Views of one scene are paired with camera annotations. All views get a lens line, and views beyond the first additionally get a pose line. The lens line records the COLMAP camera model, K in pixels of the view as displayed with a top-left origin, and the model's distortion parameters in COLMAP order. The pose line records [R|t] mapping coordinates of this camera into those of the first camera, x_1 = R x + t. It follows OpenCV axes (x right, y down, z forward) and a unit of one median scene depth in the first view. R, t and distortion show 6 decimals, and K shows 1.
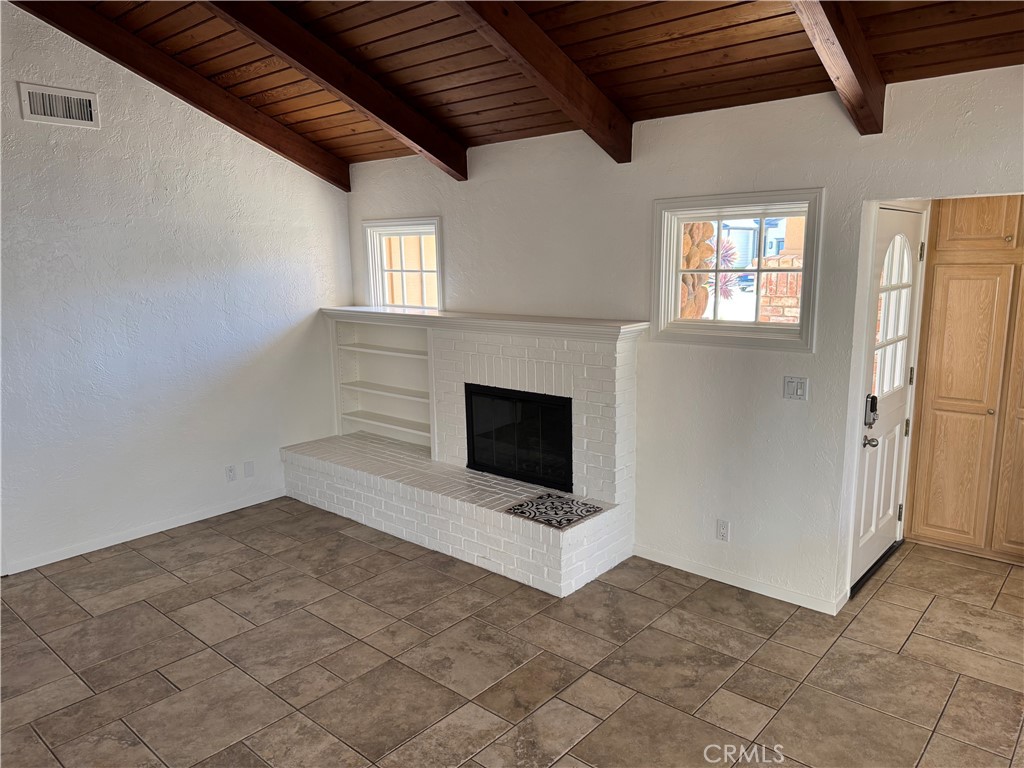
lens RADIAL K [[718.2, 0, 511.0], [0, 718.2, 386.8], [0, 0, 1]] dist [-0.002532, -0.000527]
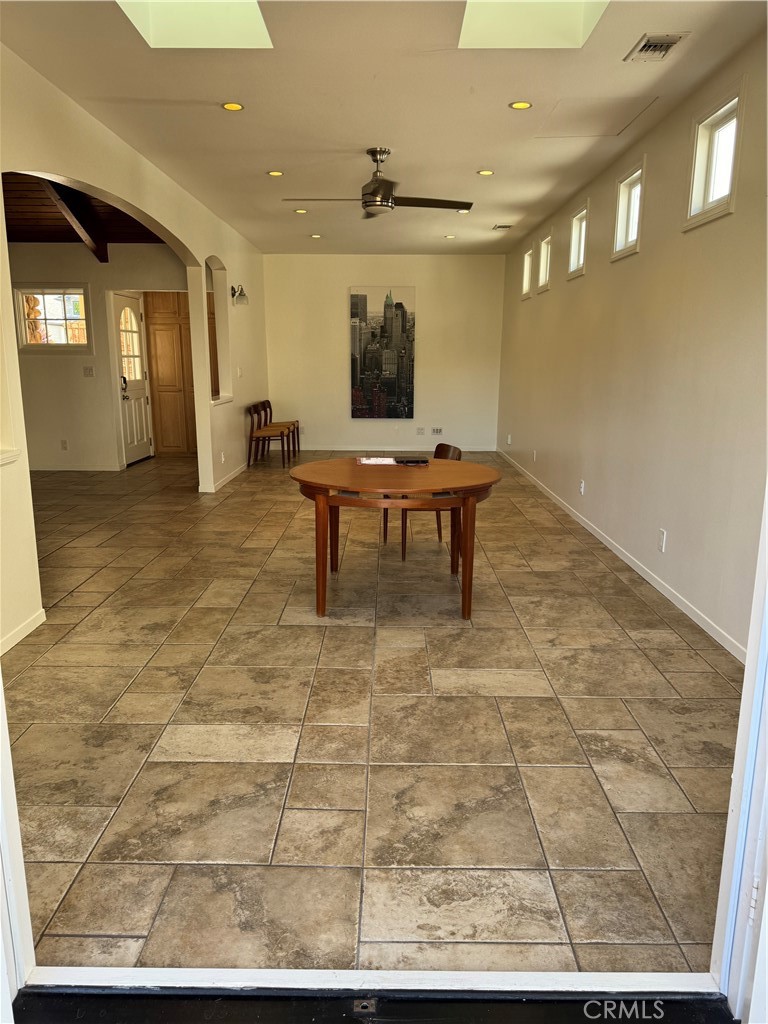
lens RADIAL K [[718.2, 0, 384.1], [0, 718.2, 518.0], [0, 0, 1]] dist [-0.002532, -0.000527]
pose [[0.748929, -0.127148, 0.650337, -0.399362], [0.101429, 0.991850, 0.077112, 0.343997], [-0.654841, 0.008211, 0.755722, -1.201251]]
